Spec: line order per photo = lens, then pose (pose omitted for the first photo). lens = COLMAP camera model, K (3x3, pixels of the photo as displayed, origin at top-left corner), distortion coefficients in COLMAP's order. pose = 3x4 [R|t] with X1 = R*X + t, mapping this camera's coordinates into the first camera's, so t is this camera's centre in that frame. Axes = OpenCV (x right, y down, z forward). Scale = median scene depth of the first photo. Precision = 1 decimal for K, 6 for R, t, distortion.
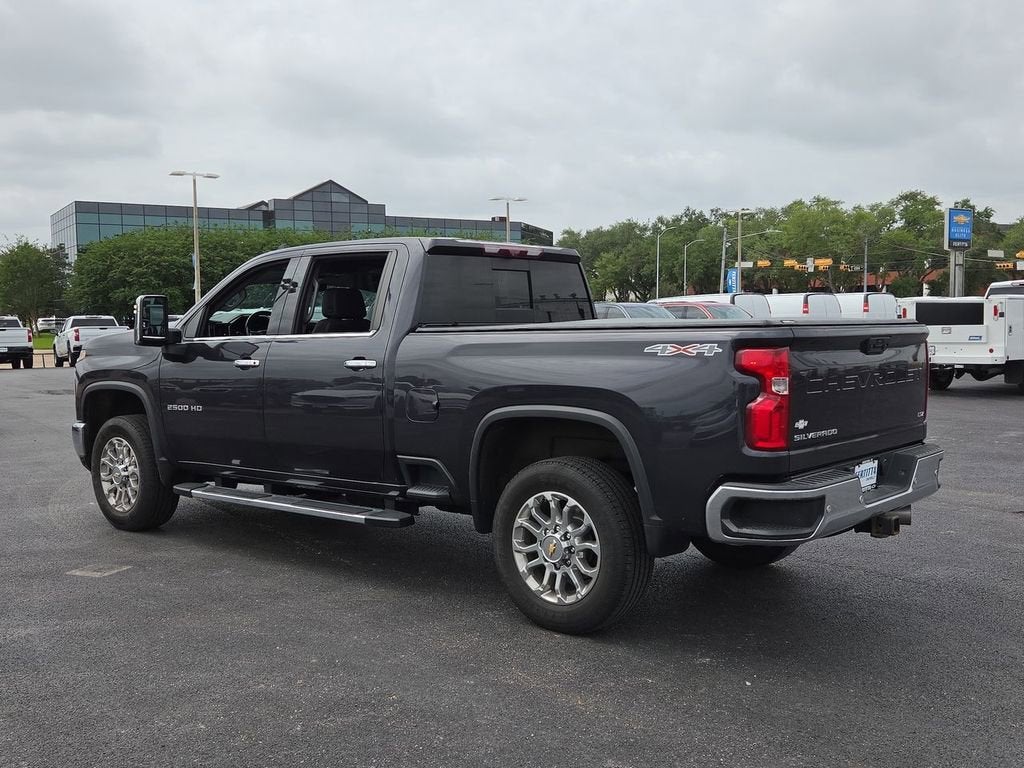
lens RADIAL K [[1031.3, 0, 512.0], [0, 1031.3, 384.0], [0, 0, 1]] dist [0.059948, 0.002867]
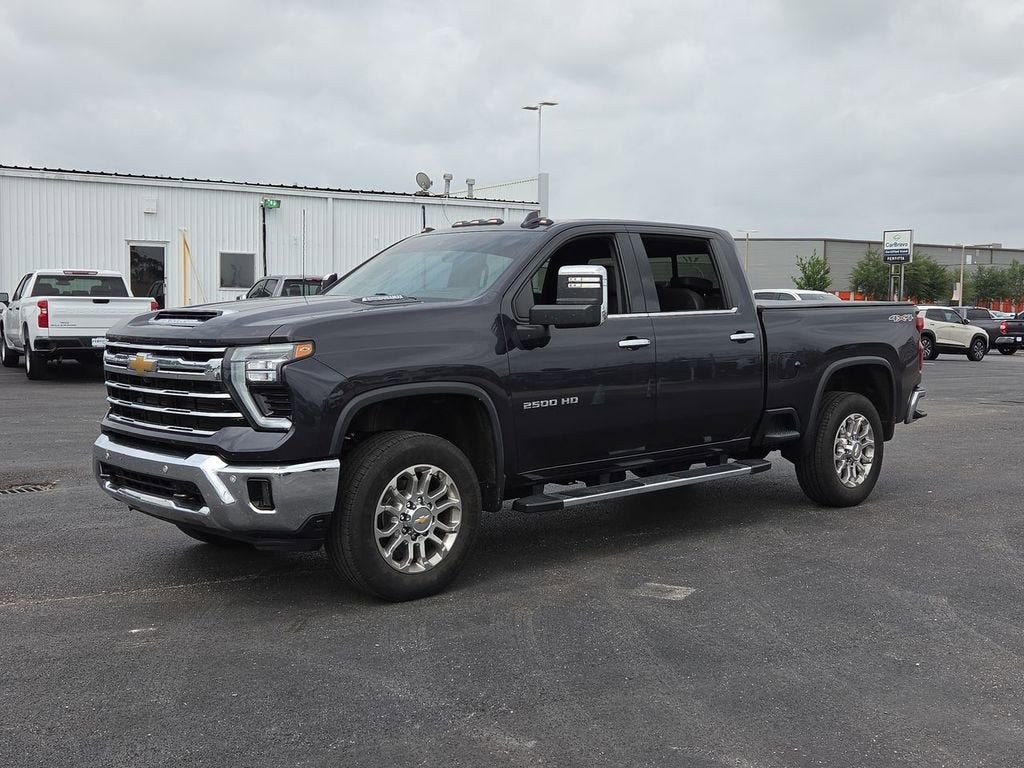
lens RADIAL K [[1159.1, 0, 512.0], [0, 1159.1, 384.0], [0, 0, 1]] dist [0.061031, -0.002031]
pose [[0.120503, -0.060815, 0.990848, -0.230246], [0.056868, 0.996906, 0.054271, -0.008135], [-0.991083, 0.049808, 0.123589, 0.172207]]
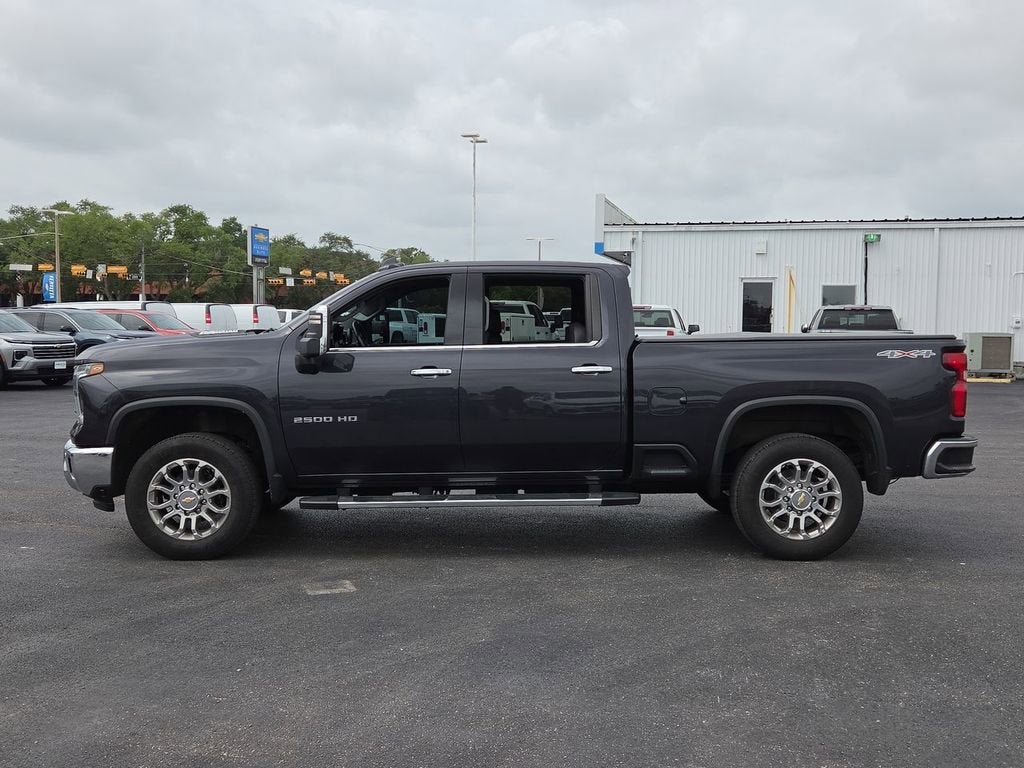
lens RADIAL K [[1031.3, 0, 512.0], [0, 1031.3, 384.0], [0, 0, 1]] dist [0.059948, 0.002867]
pose [[0.761526, -0.026174, 0.647605, -0.152971], [0.031650, 0.999494, 0.003179, -0.001513], [-0.647361, 0.018076, 0.761969, 0.026151]]
